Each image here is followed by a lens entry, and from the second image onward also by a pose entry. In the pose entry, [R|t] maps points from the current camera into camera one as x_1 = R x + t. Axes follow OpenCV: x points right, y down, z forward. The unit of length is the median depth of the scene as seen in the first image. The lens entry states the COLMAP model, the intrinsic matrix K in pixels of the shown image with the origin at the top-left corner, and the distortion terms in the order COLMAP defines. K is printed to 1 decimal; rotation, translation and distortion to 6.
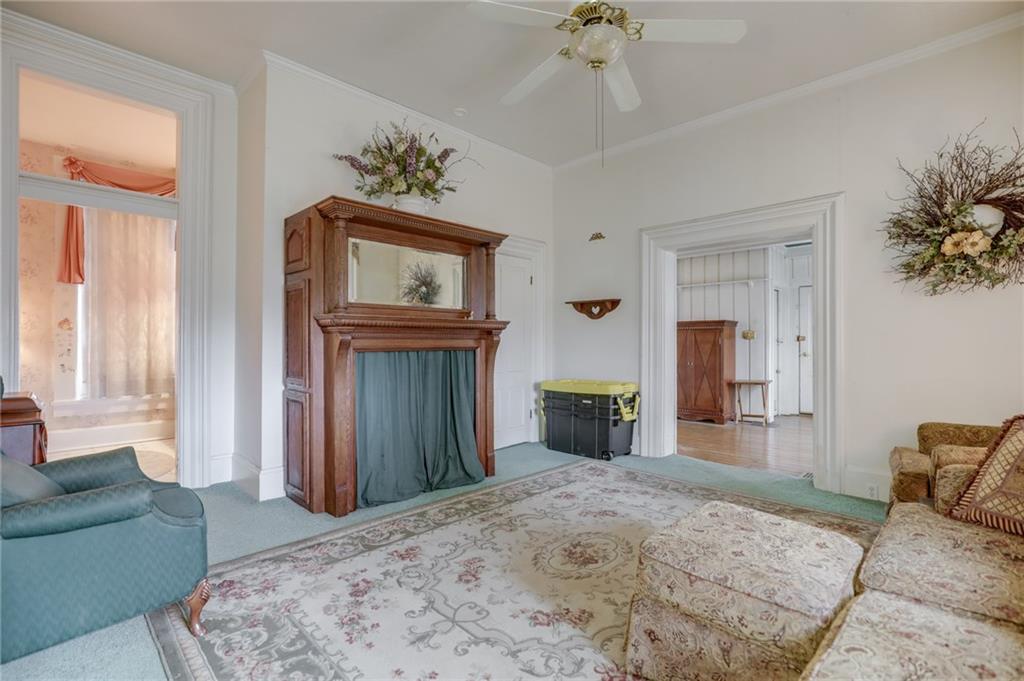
lens RADIAL K [[467.7, 0, 507.5], [0, 467.7, 340.6], [0, 0, 1]] dist [-0.027751, 0.011768]
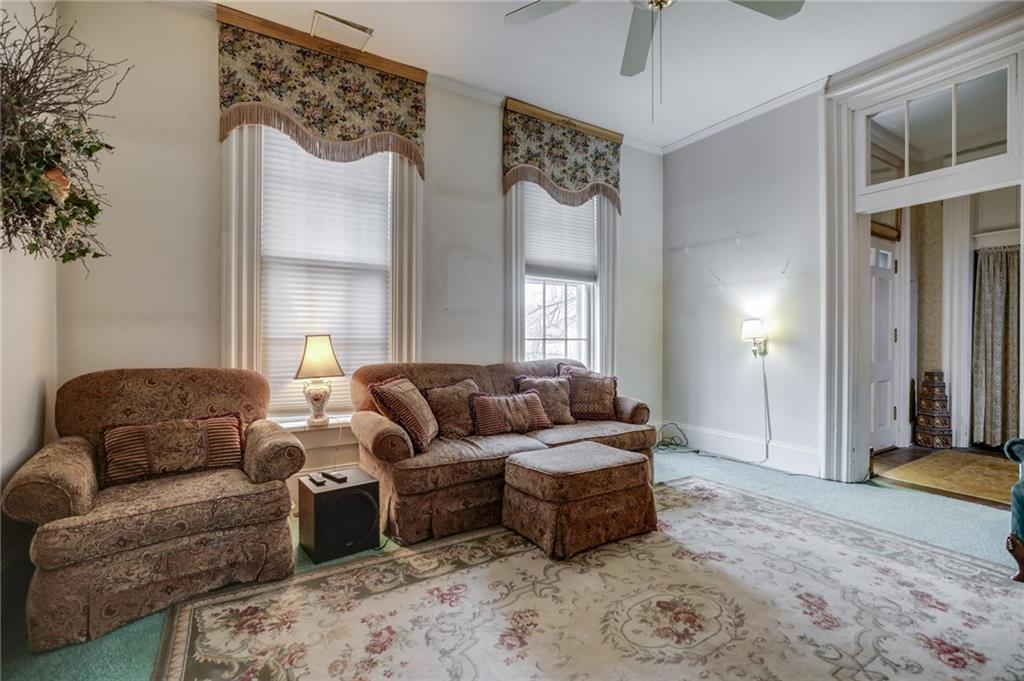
lens RADIAL K [[467.7, 0, 507.5], [0, 467.7, 339.7], [0, 0, 1]] dist [-0.027751, 0.011768]
pose [[-0.973000, -0.005905, 0.230728, 0.232558], [-0.005727, 0.999983, 0.001443, 0.009138], [-0.230733, 0.000083, -0.973017, 1.627143]]
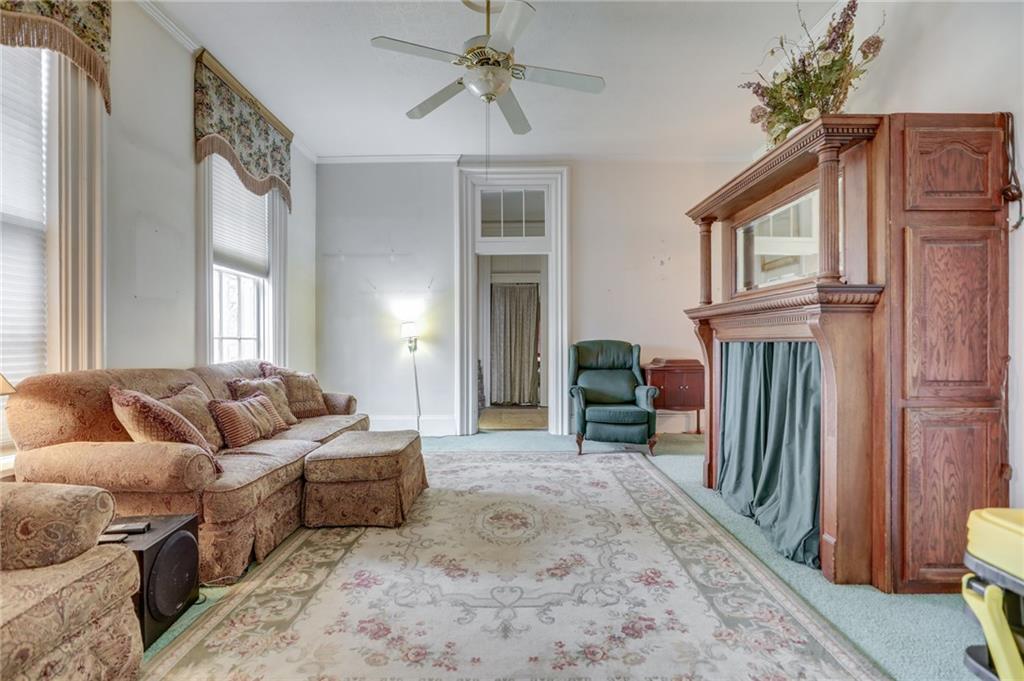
lens RADIAL K [[467.7, 0, 515.0], [0, 467.7, 343.9], [0, 0, 1]] dist [-0.027751, 0.011768]
pose [[-0.704817, 0.004529, -0.709374, 0.860858], [0.005191, 0.999986, 0.001226, 0.029709], [0.709370, -0.002818, -0.704831, 1.640484]]
